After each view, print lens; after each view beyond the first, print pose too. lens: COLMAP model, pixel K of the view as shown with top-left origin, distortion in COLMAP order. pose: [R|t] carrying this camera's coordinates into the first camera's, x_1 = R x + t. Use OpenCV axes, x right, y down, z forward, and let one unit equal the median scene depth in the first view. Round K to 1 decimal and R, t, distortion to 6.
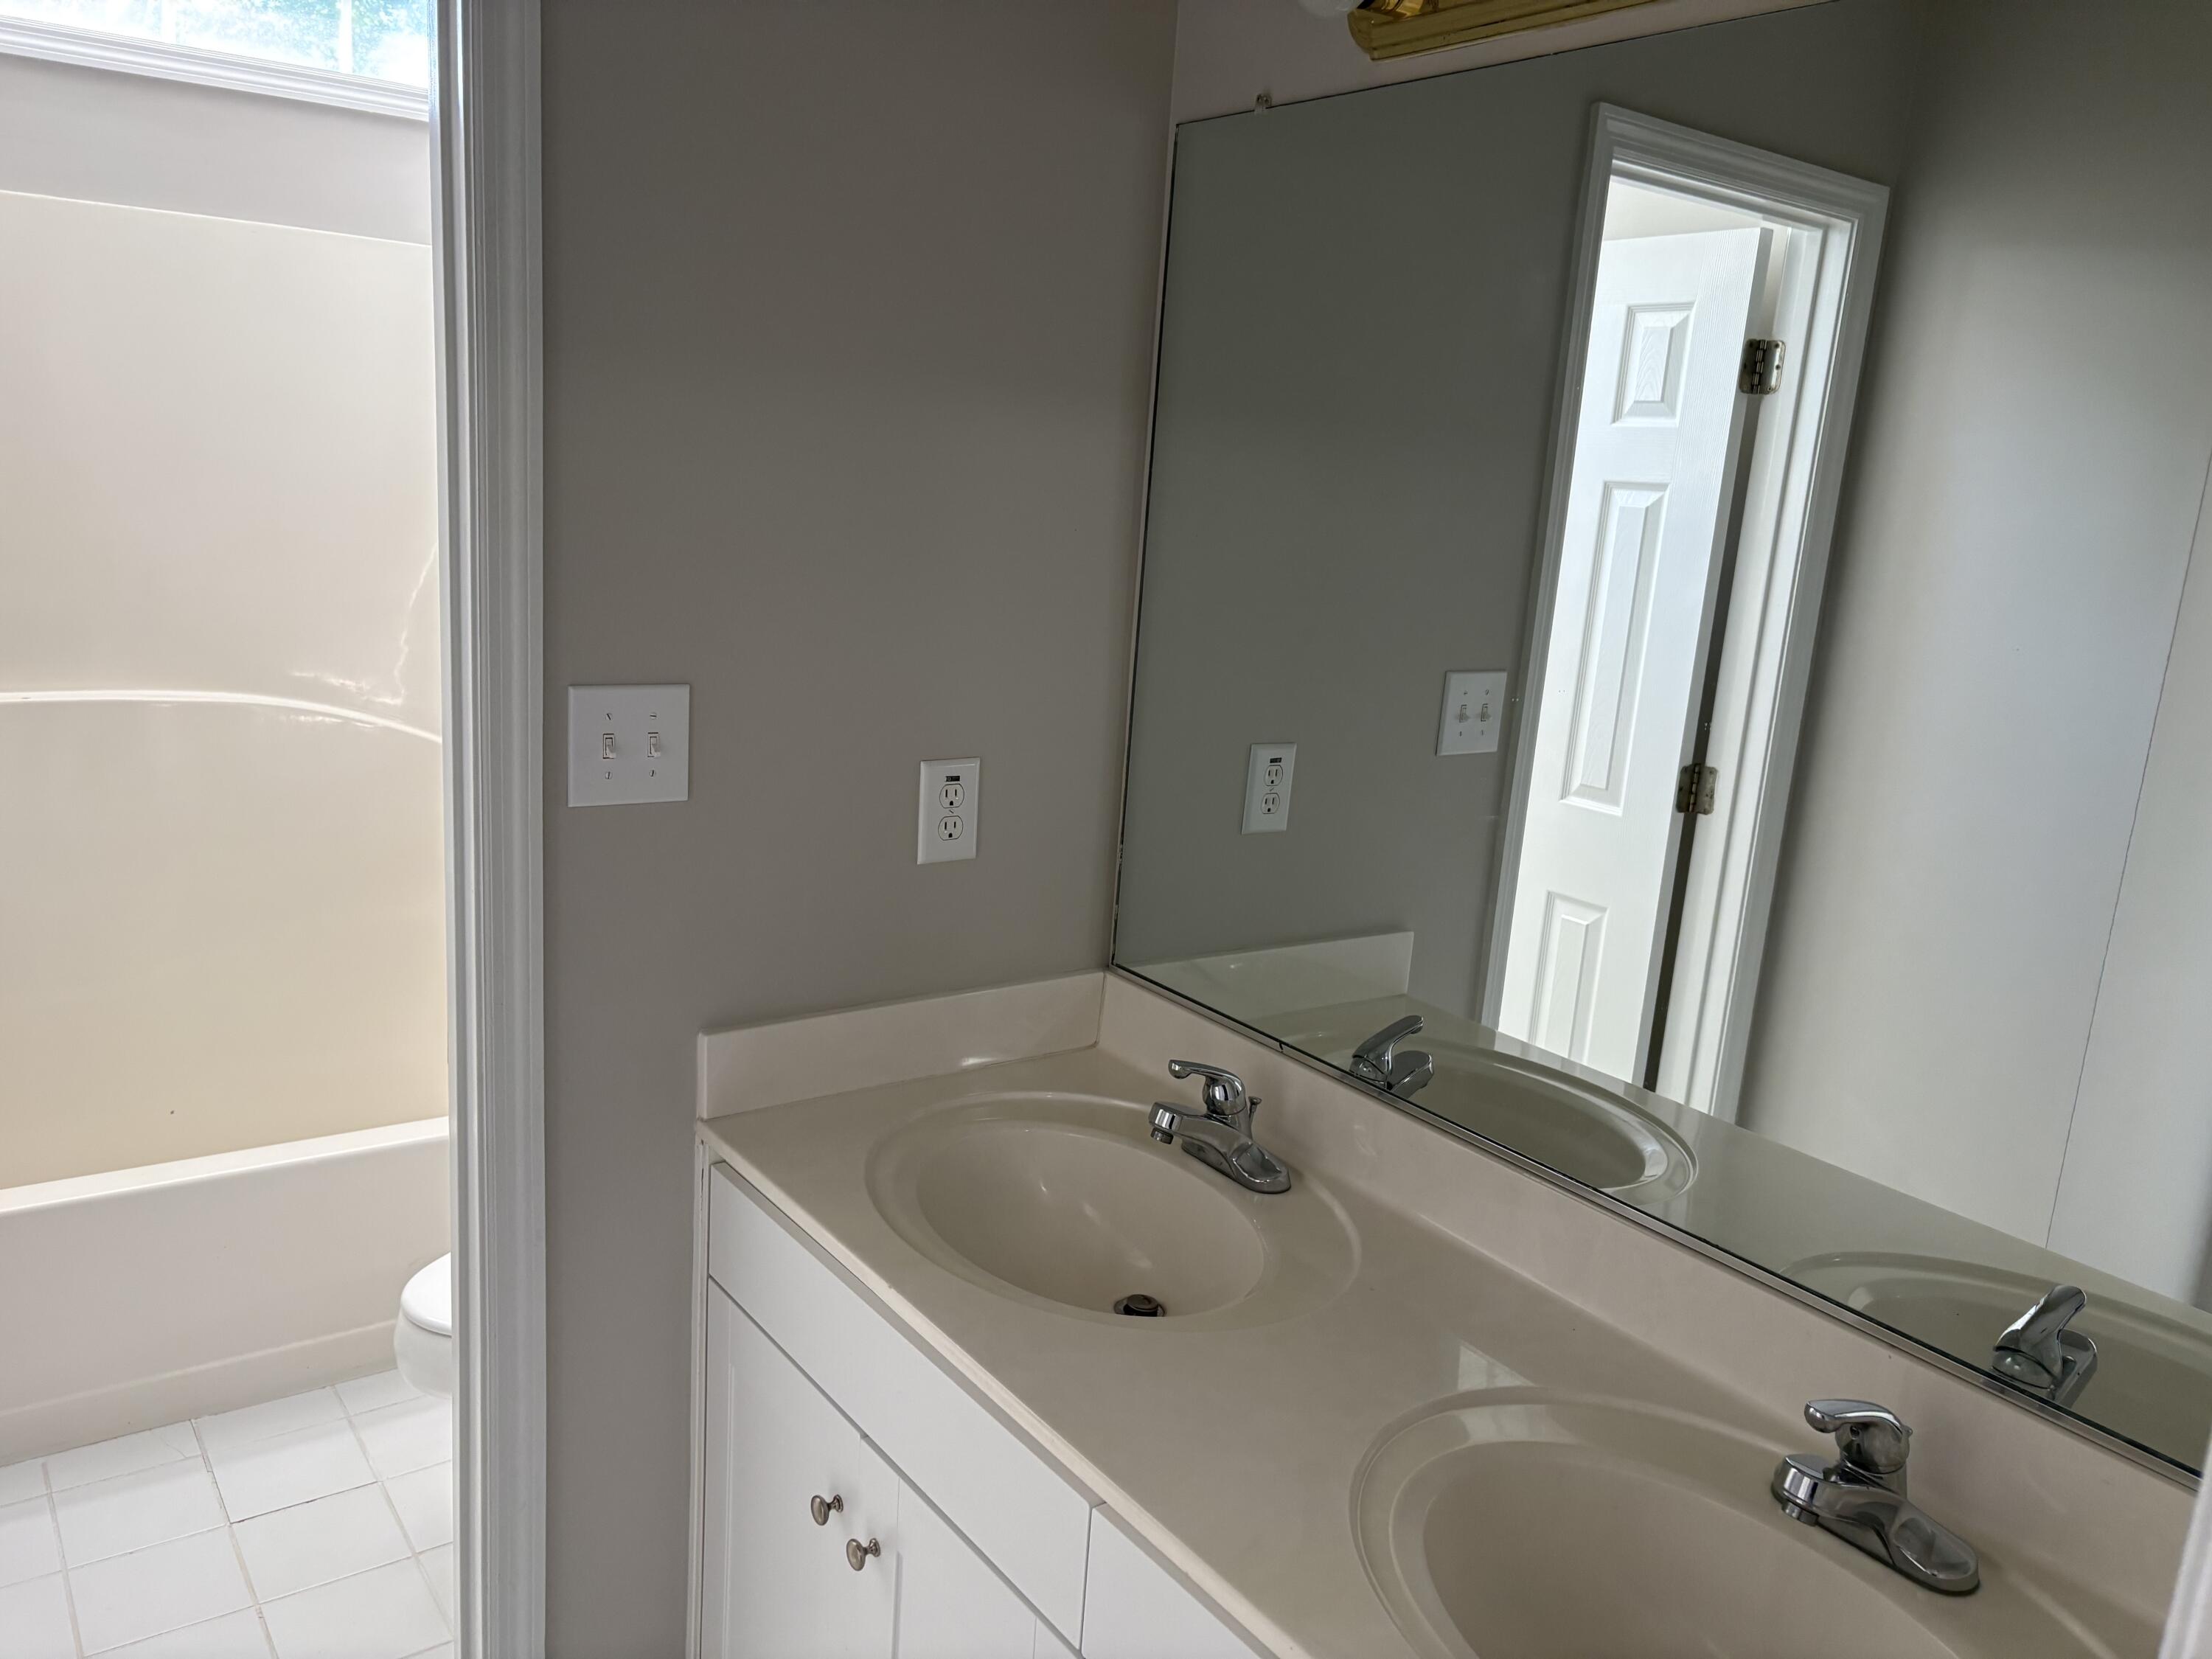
lens RADIAL K [[1665.8, 0, 1104.2], [0, 1665.8, 837.1], [0, 0, 1]] dist [0.006652, 0.000656]
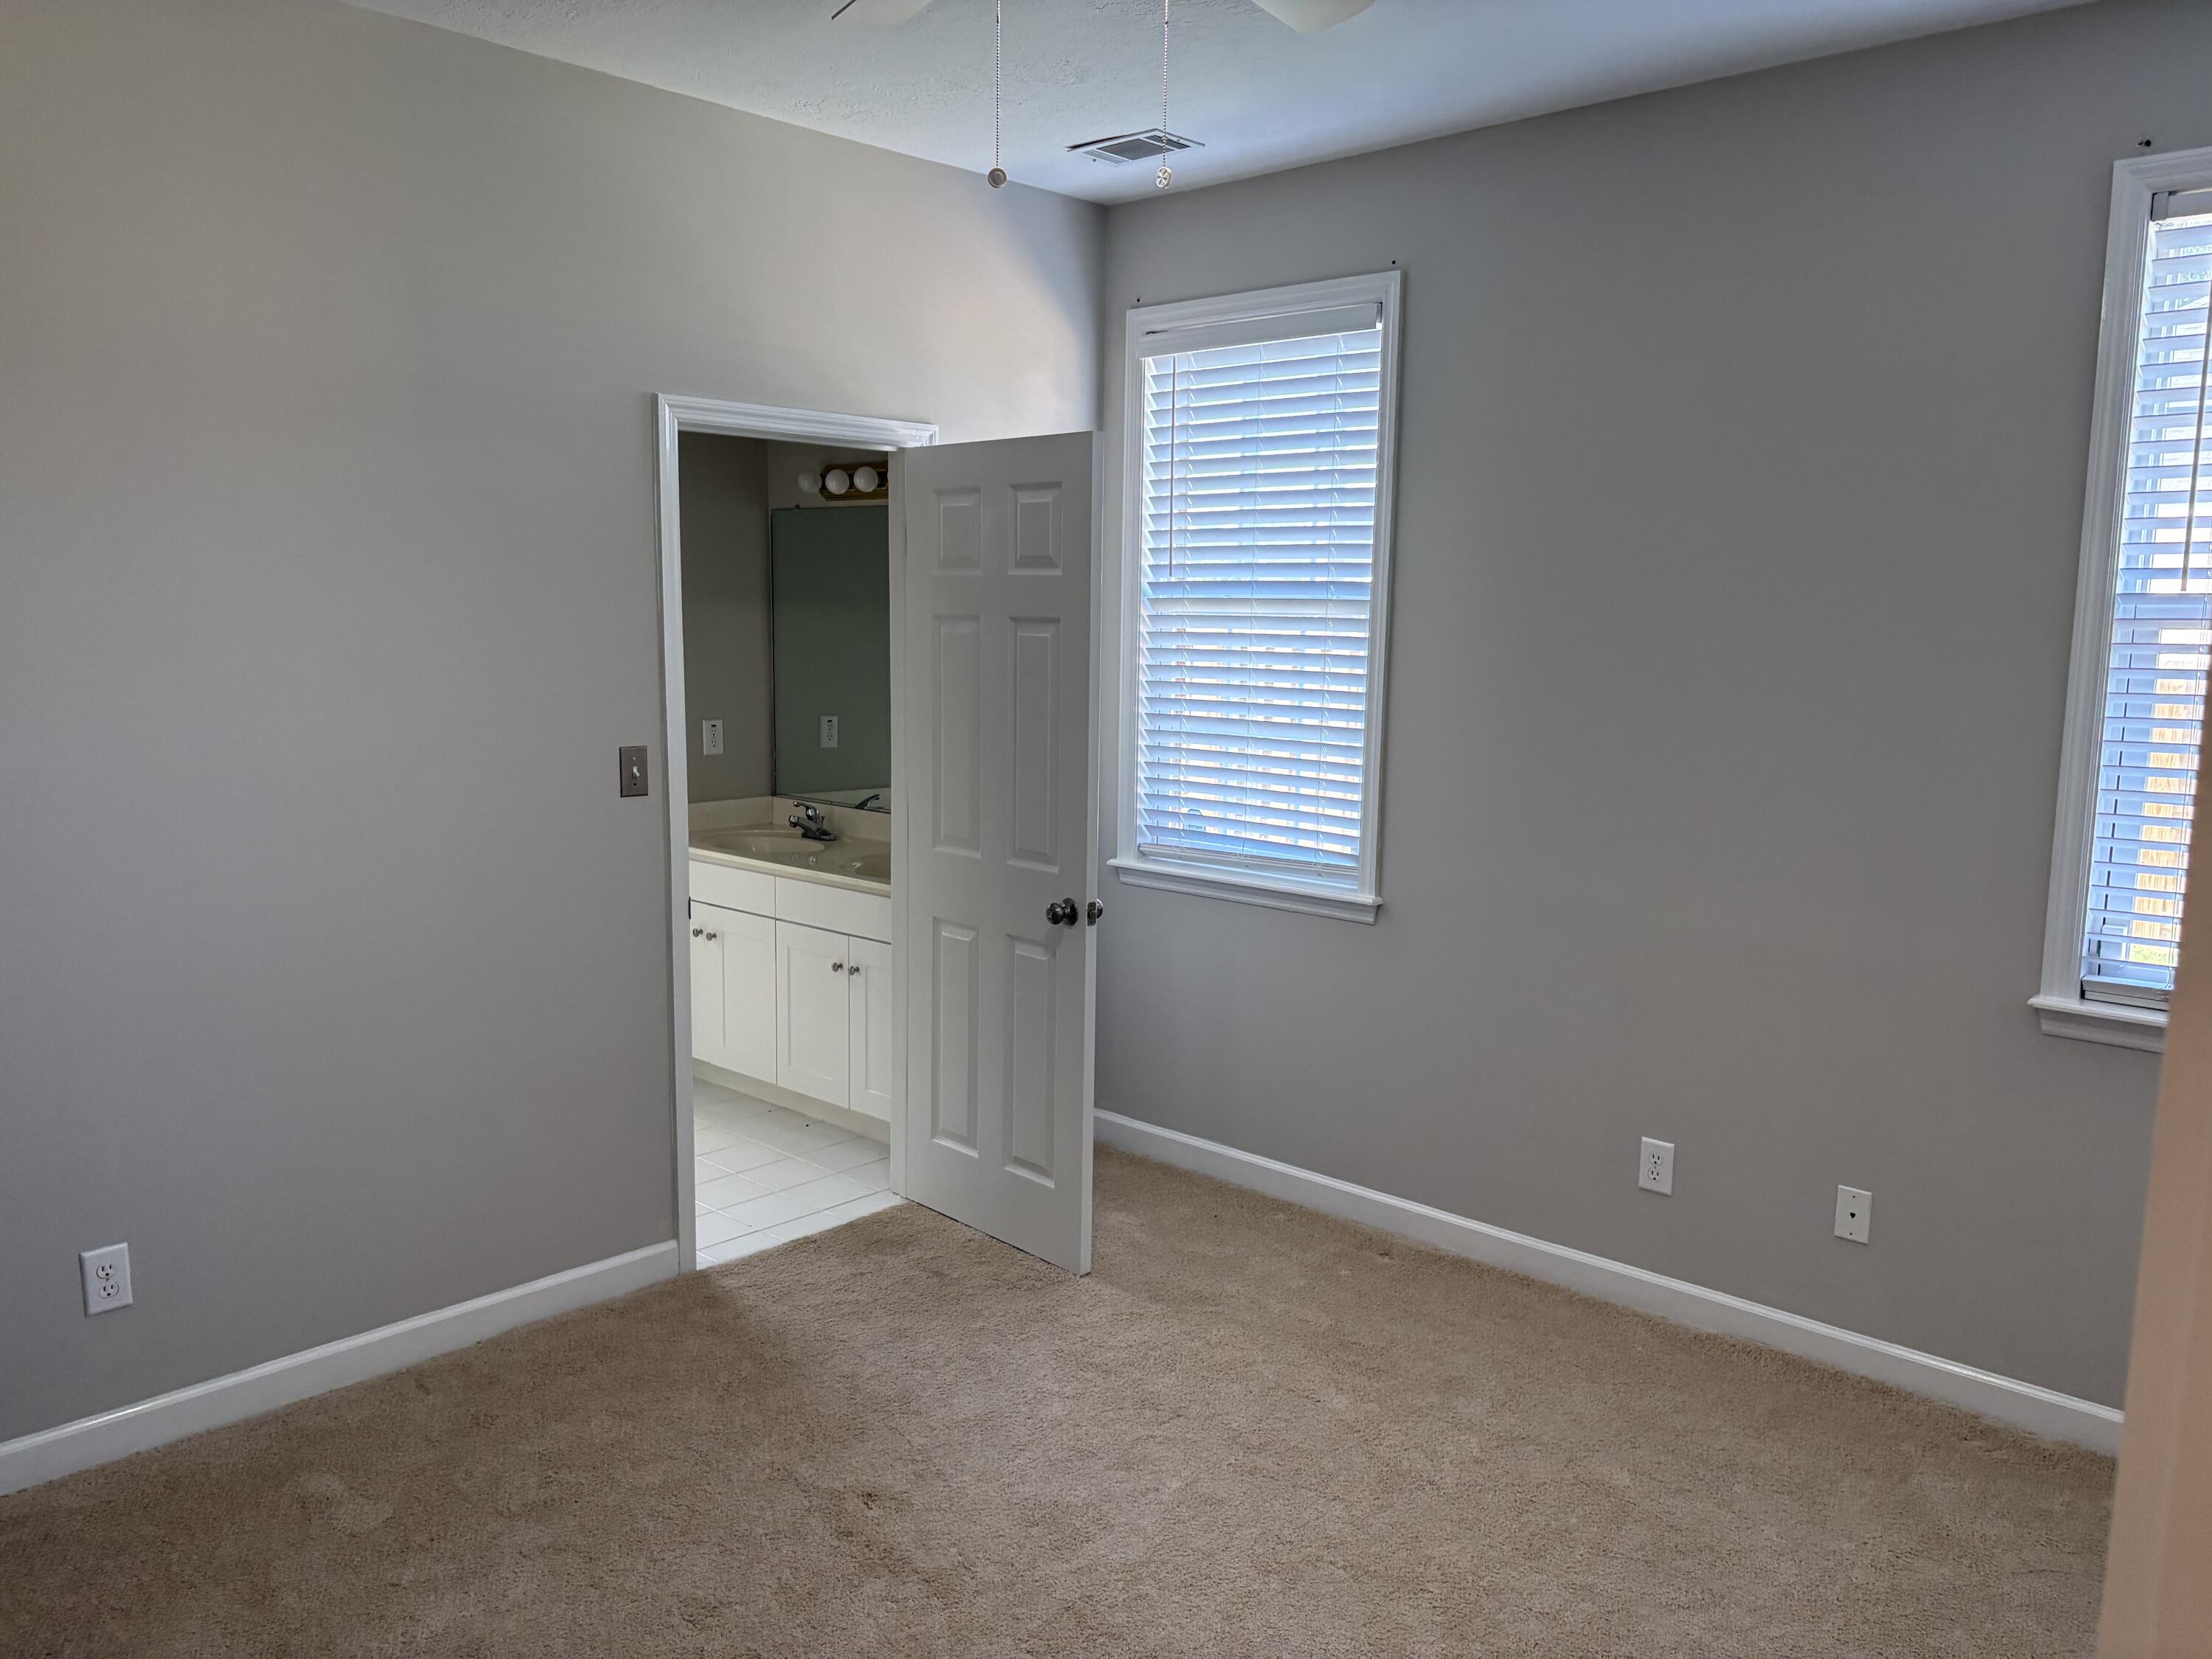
lens RADIAL K [[1665.8, 0, 1111.3], [0, 1665.8, 828.8], [0, 0, 1]] dist [0.006652, 0.000656]
pose [[0.975793, -0.082931, 0.202362, -0.015993], [0.097969, 0.993035, -0.065450, 0.402476], [-0.195525, 0.083691, 0.977121, -1.981088]]
